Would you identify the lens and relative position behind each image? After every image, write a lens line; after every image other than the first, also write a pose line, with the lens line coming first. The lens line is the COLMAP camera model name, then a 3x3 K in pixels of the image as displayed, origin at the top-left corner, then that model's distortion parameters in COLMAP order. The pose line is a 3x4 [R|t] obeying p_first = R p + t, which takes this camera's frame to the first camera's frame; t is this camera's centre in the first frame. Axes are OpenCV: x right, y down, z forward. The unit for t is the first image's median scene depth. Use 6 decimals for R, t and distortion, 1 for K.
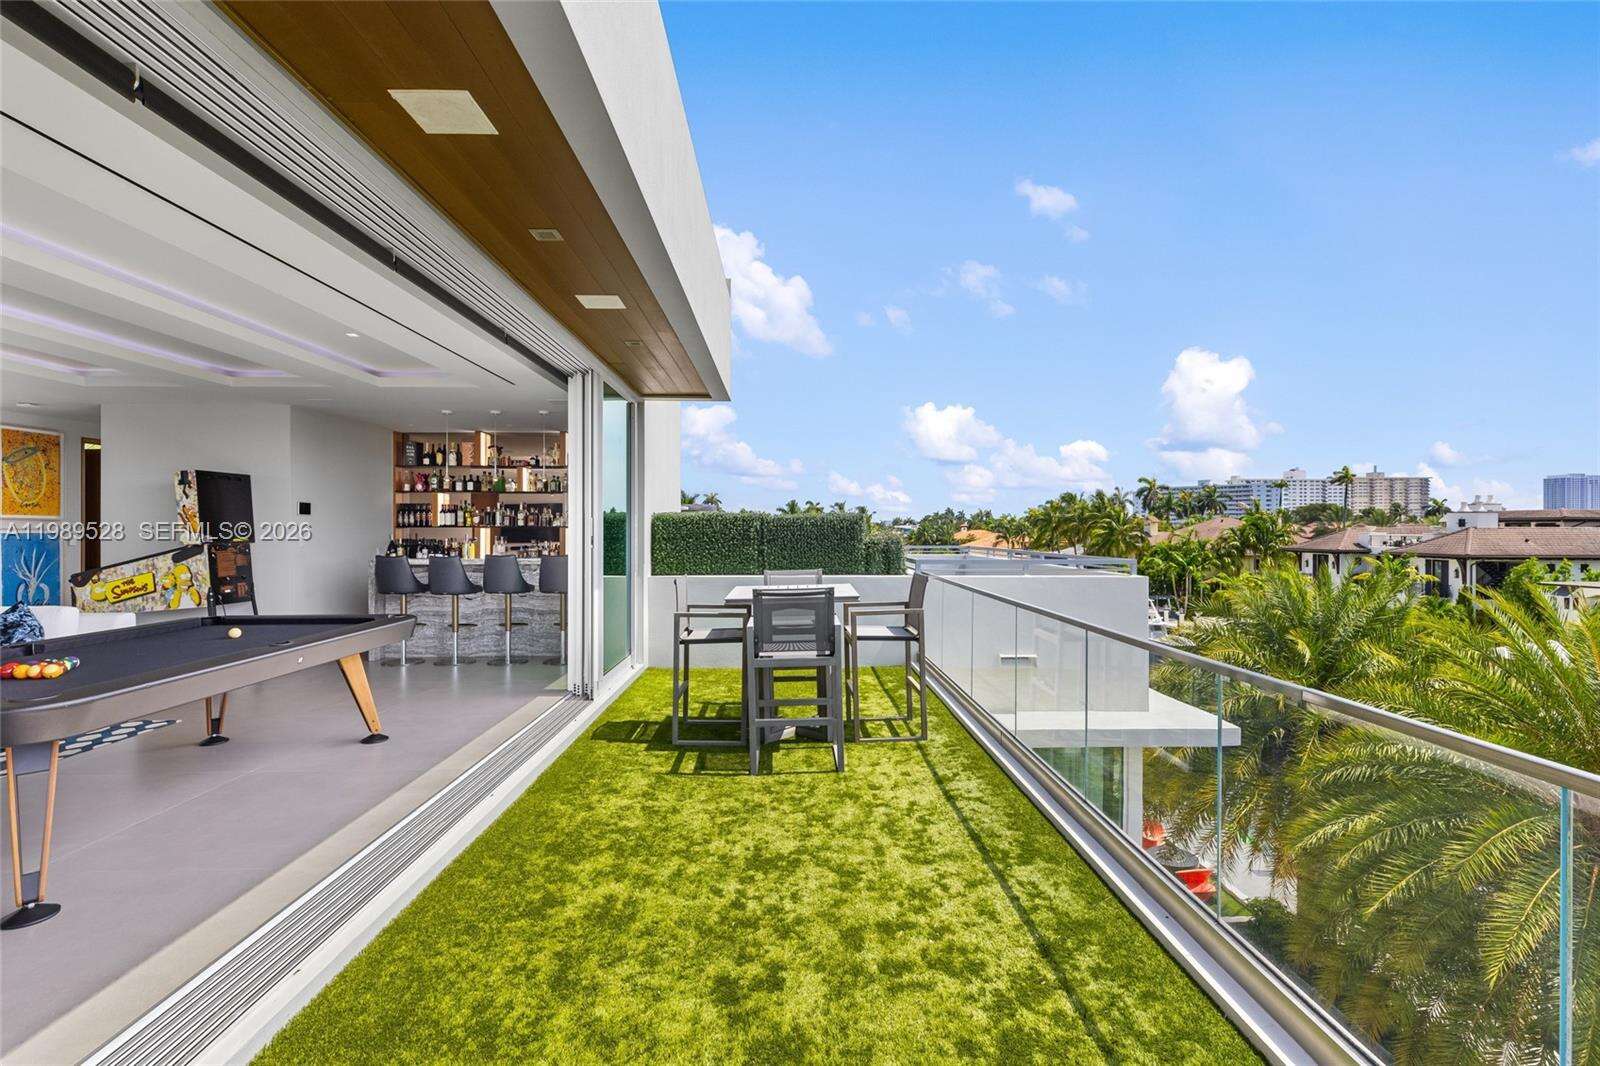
lens RADIAL K [[725.0, 0, 791.4], [0, 725.0, 527.0], [0, 0, 1]] dist [0.010583, 0.000087]
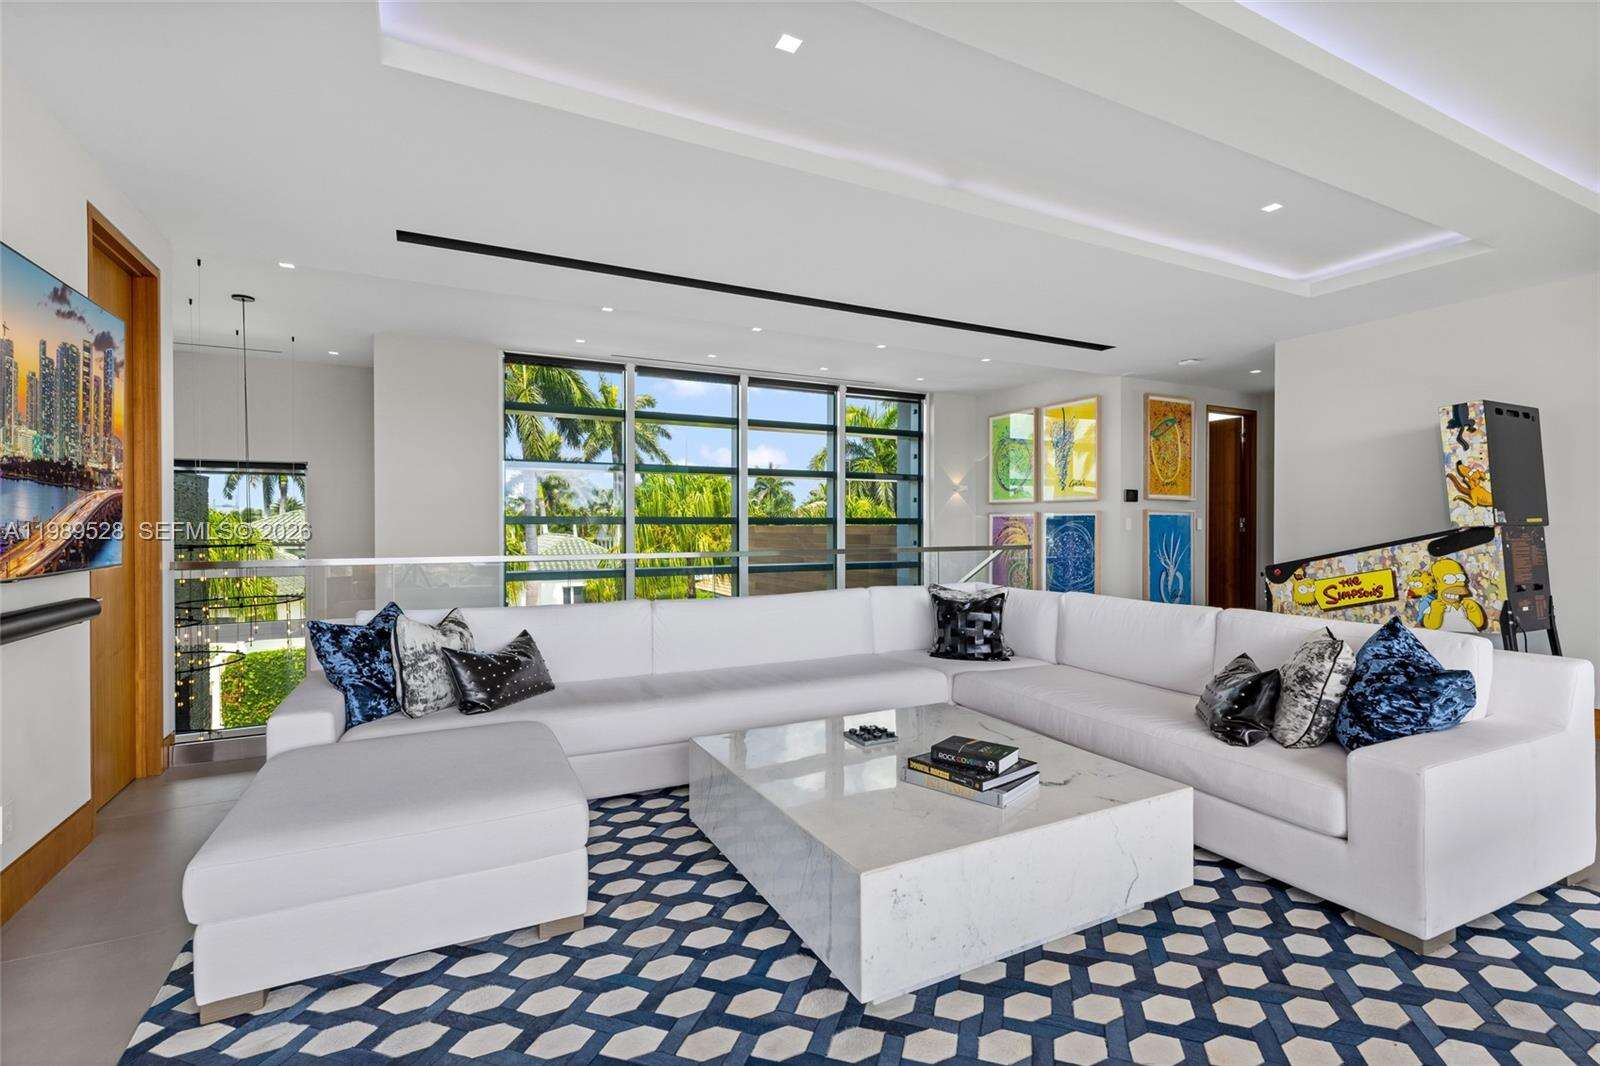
lens RADIAL K [[725.0, 0, 793.7], [0, 725.0, 526.2], [0, 0, 1]] dist [0.010583, 0.000087]
pose [[0.438650, 0.005975, -0.898638, -0.525026], [-0.002964, 0.999982, 0.005202, 0.021988], [0.898653, 0.000381, 0.438660, 0.238757]]
